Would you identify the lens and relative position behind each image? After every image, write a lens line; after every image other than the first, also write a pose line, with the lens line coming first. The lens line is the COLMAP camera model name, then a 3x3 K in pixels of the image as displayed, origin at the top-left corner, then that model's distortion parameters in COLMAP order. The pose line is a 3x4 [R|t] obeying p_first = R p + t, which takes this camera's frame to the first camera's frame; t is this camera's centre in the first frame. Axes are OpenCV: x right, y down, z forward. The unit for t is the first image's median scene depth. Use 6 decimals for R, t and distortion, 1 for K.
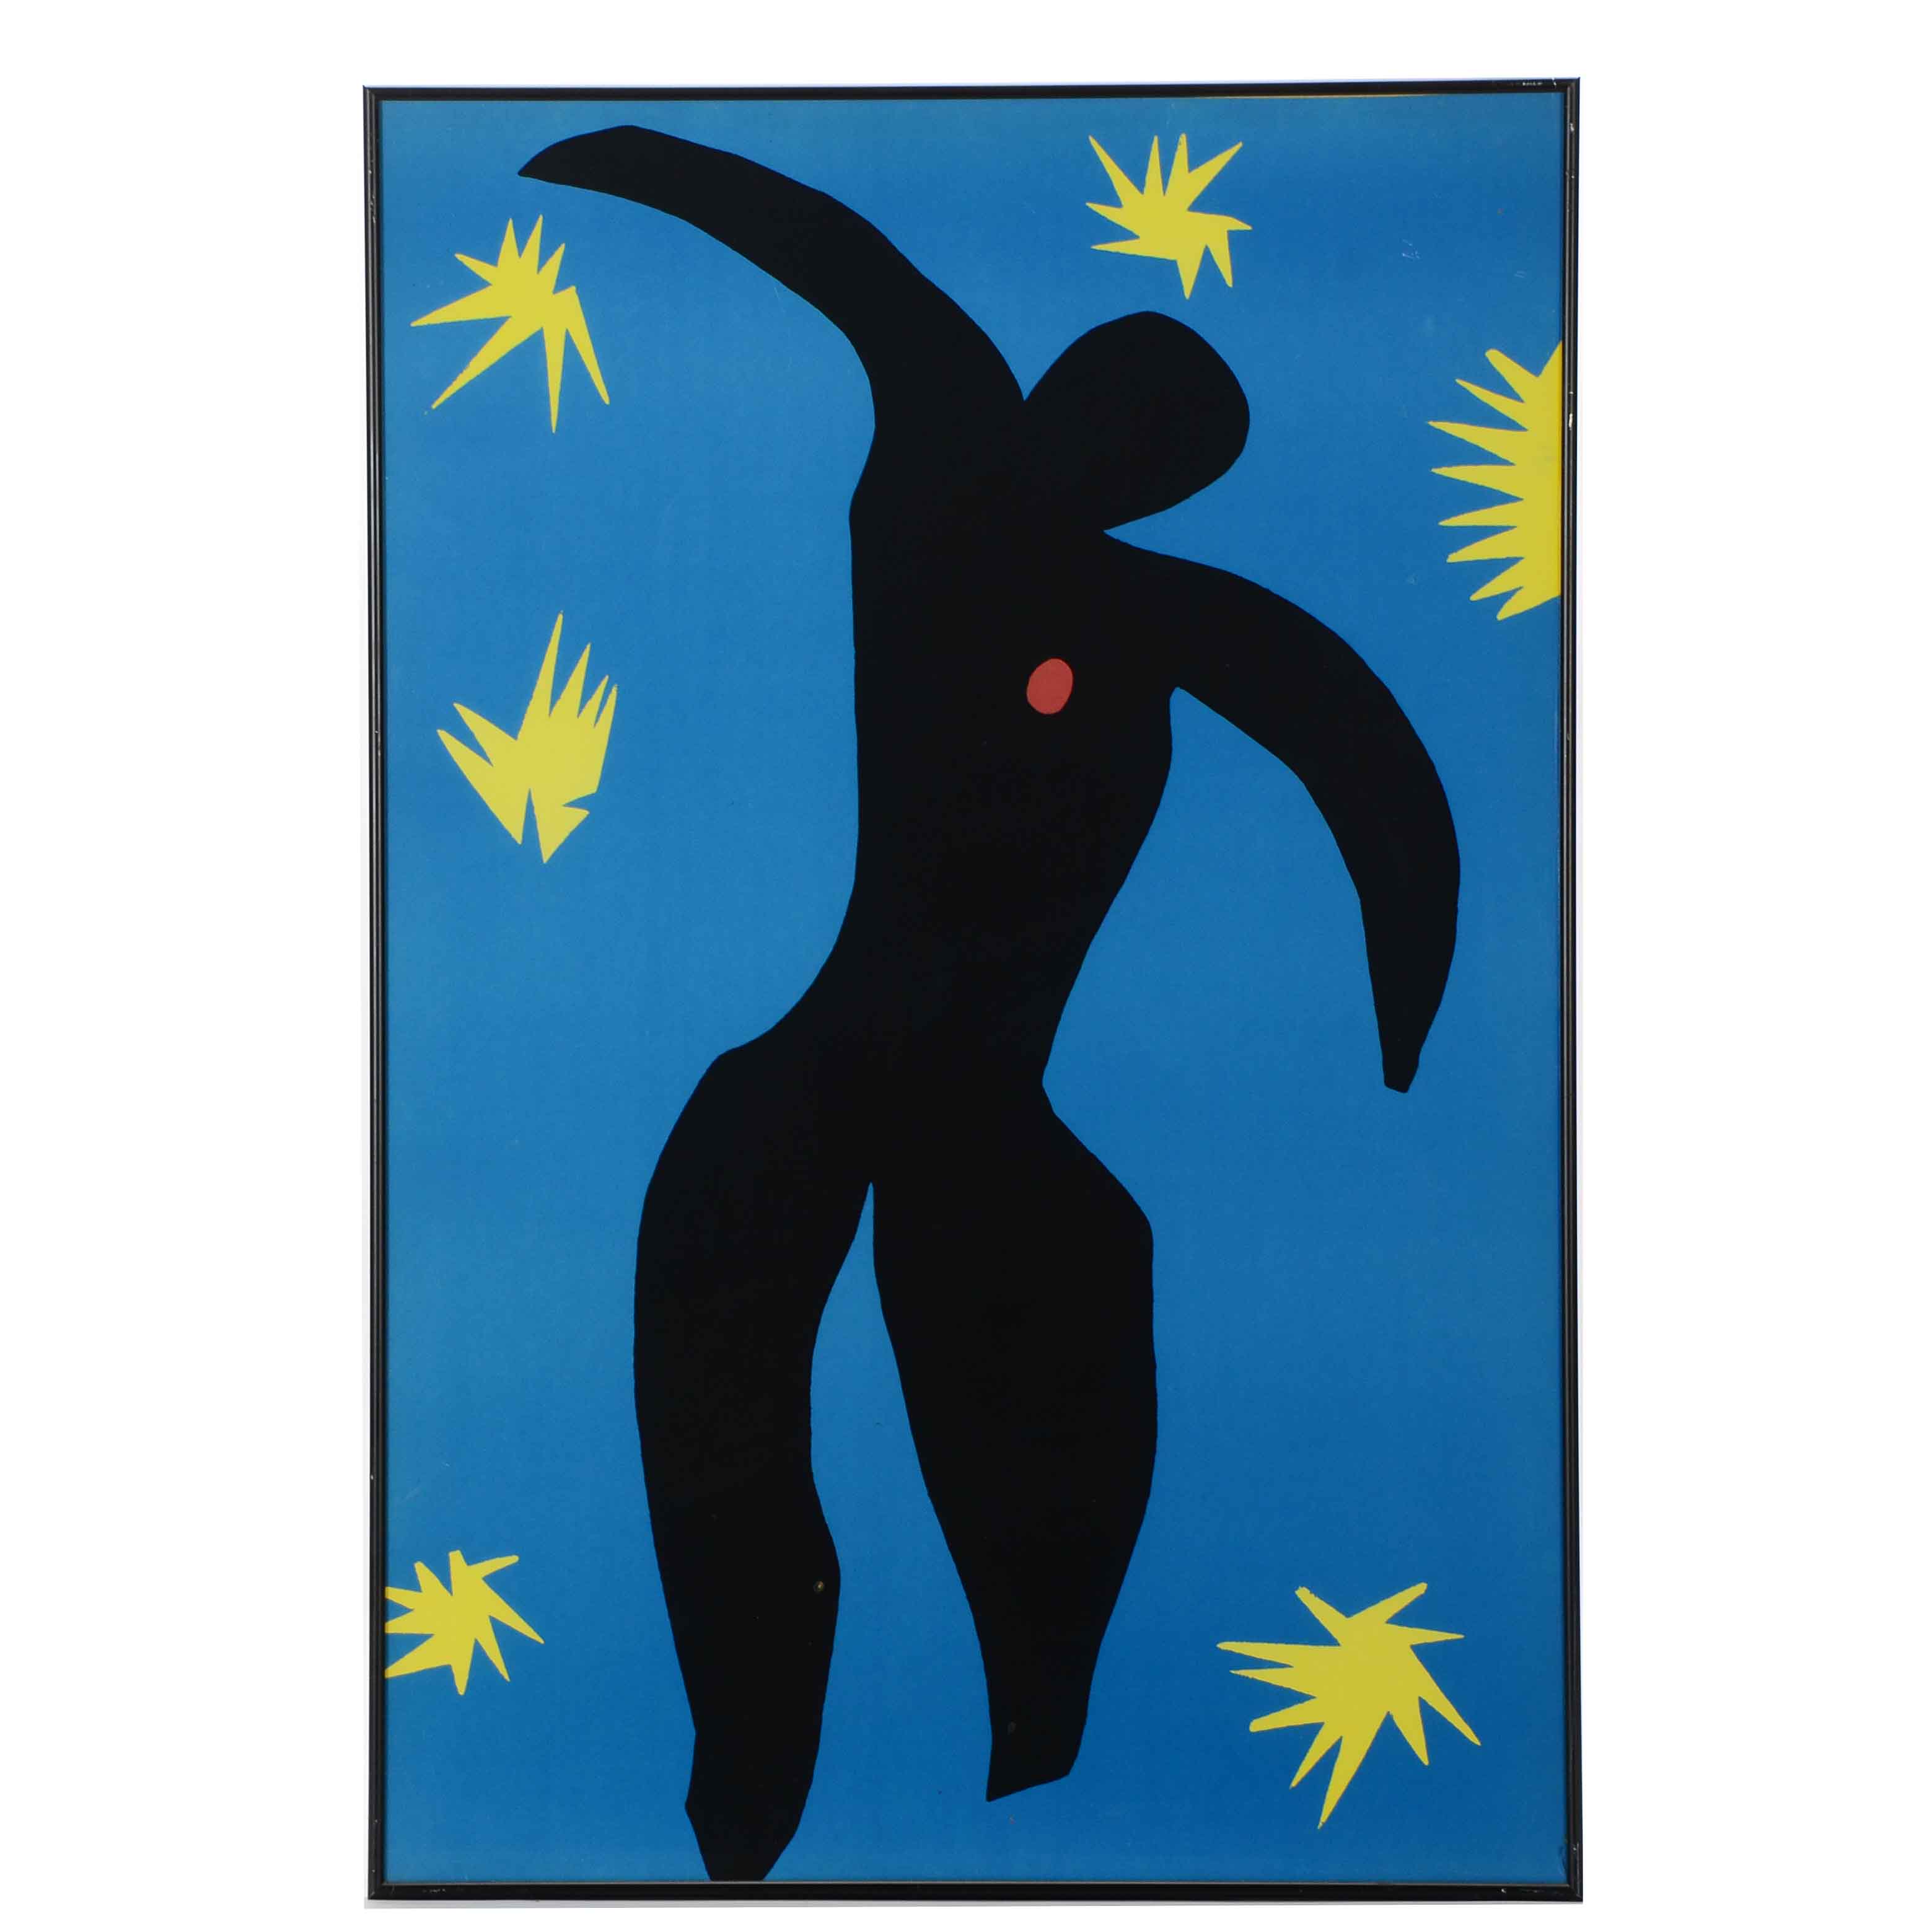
lens RADIAL K [[13351.3, 0, 870.7], [0, 13351.3, 931.9], [0, 0, 1]] dist [0.607549, 0.000000]
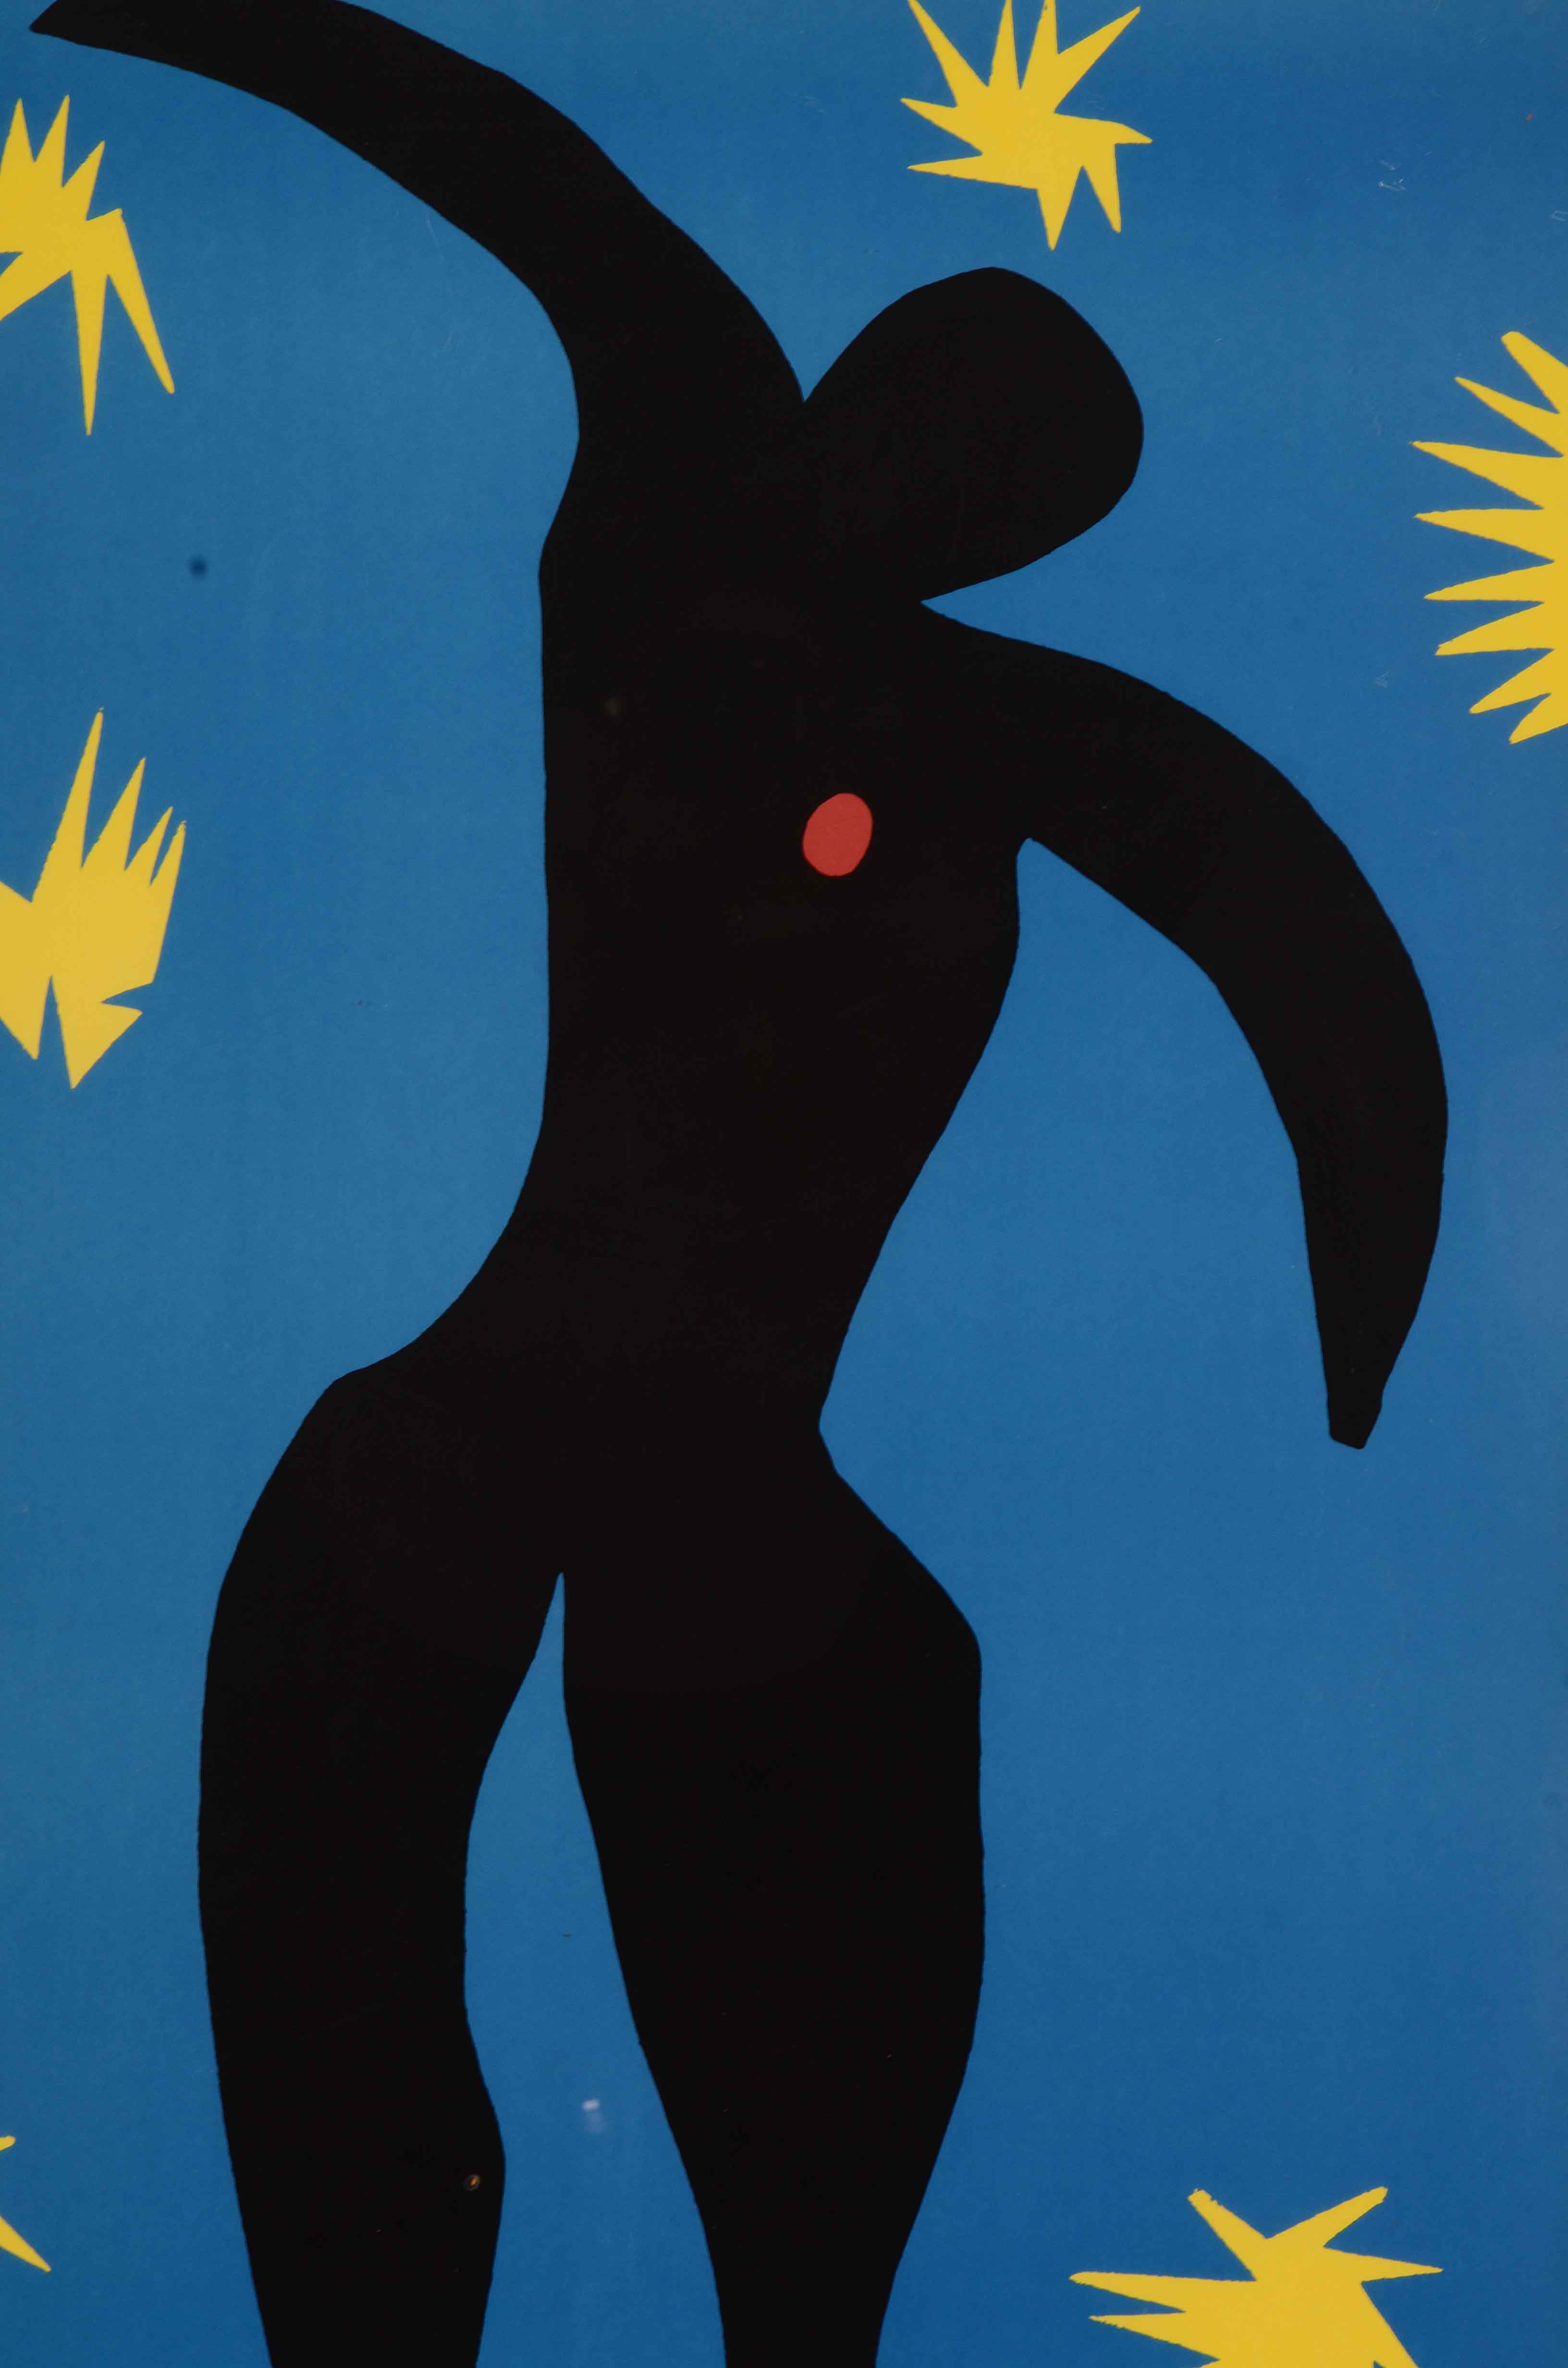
lens RADIAL K [[13850.9, 0, 857.6], [0, 13850.9, 1245.2], [0, 0, 1]] dist [2.037484, 0.000000]
pose [[0.999851, 0.013204, 0.011080, 0.006978], [-0.013329, 0.999847, 0.011350, -0.005738], [-0.010929, -0.011496, 0.999874, 0.305912]]
